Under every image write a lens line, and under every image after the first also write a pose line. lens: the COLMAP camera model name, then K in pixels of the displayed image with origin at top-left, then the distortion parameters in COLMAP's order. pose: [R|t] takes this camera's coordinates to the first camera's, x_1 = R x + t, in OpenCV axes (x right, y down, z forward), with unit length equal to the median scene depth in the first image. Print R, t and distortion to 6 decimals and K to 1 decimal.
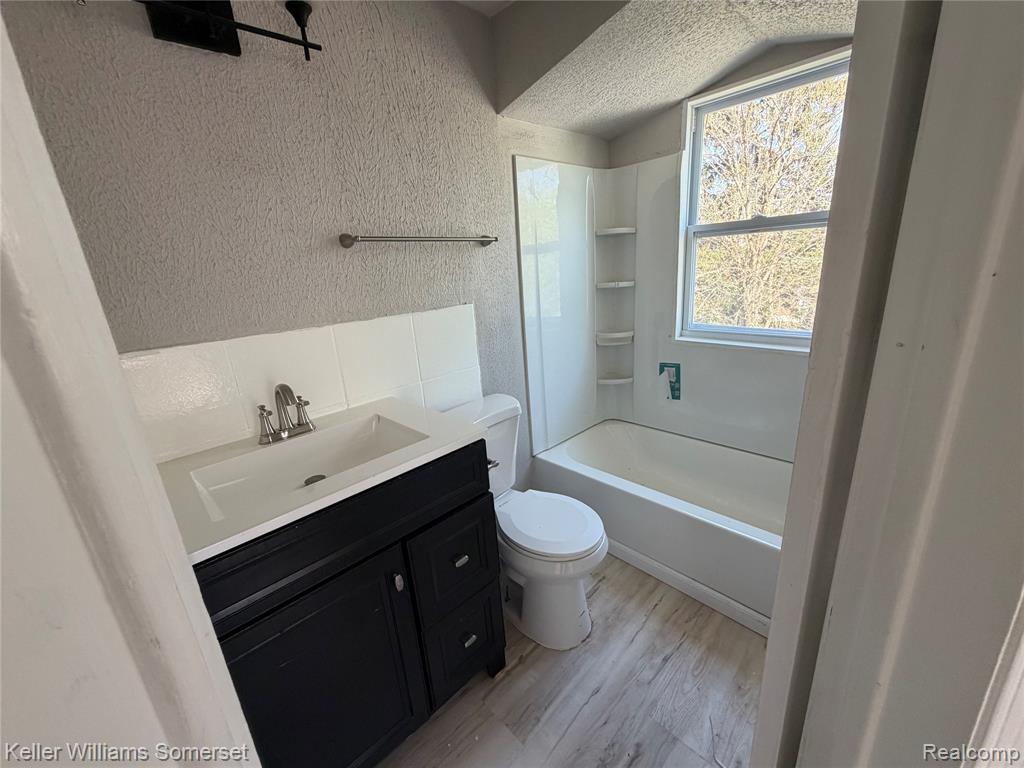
lens RADIAL K [[407.7, 0, 513.0], [0, 407.7, 385.5], [0, 0, 1]] dist [-0.002534, -0.000003]
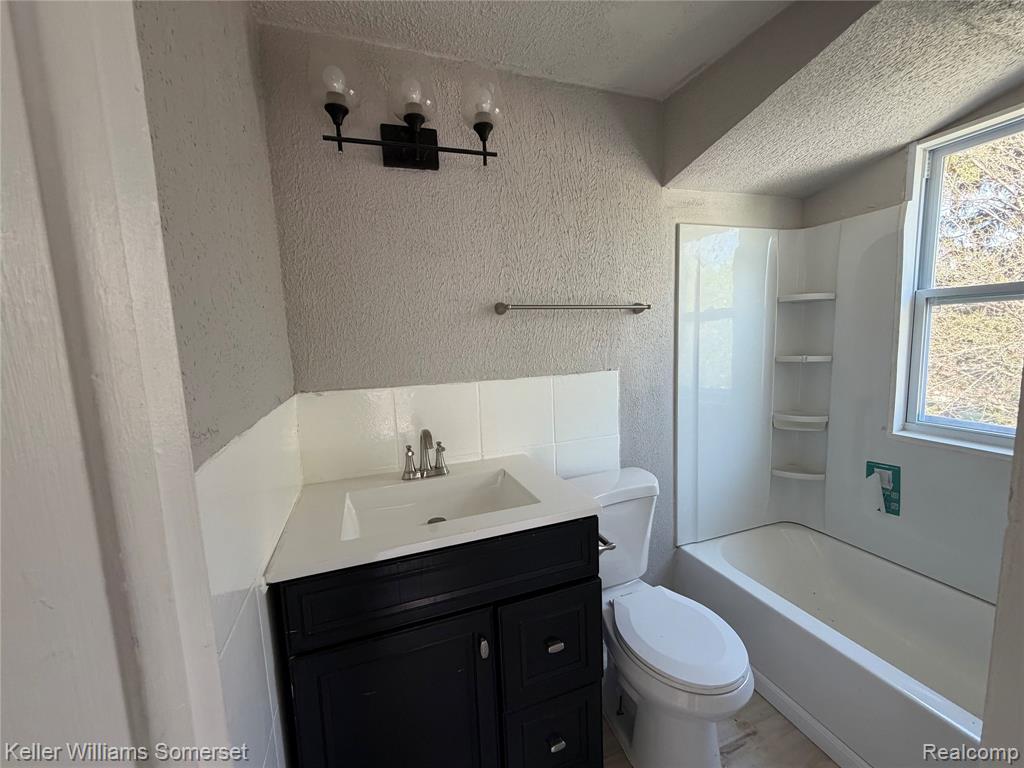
lens RADIAL K [[407.7, 0, 510.9], [0, 407.7, 384.8], [0, 0, 1]] dist [-0.002534, -0.000003]
pose [[0.908138, 0.081365, -0.410688, 0.072646], [-0.140853, 0.983130, -0.116687, -0.017610], [0.394265, 0.163814, 0.904279, 0.026054]]
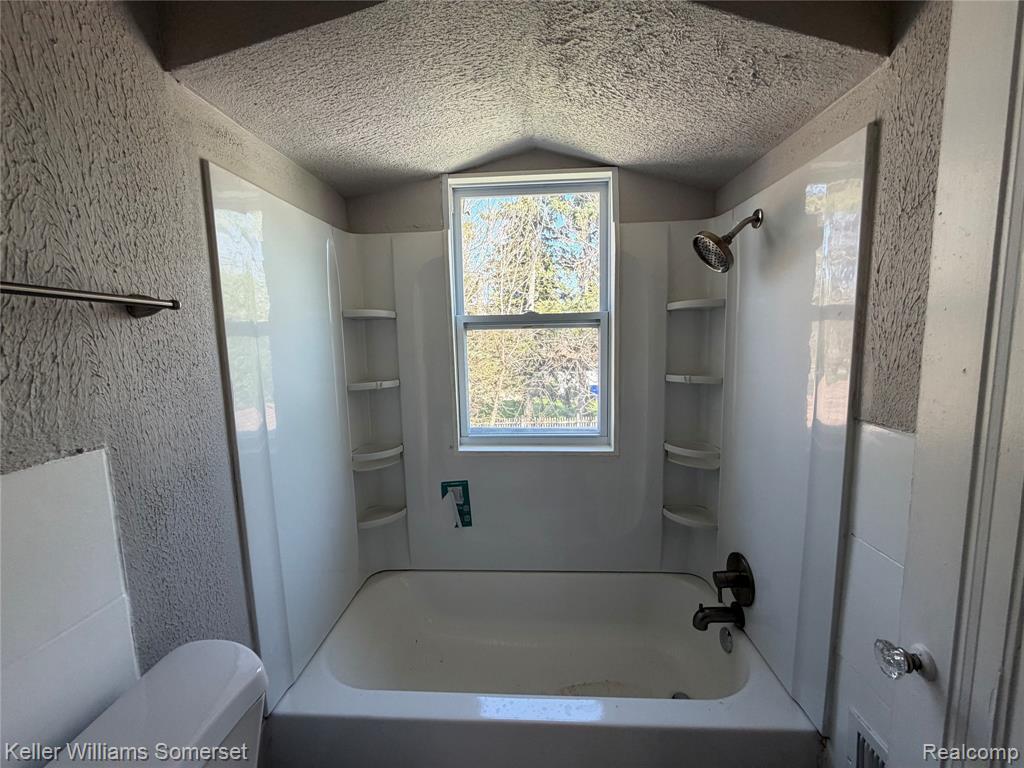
lens RADIAL K [[407.7, 0, 513.7], [0, 407.7, 386.5], [0, 0, 1]] dist [-0.002534, -0.000003]
pose [[0.736098, -0.029261, 0.676242, -0.071284], [0.167976, 0.975709, -0.140625, -0.136692], [-0.655701, 0.217106, 0.723133, 0.427761]]
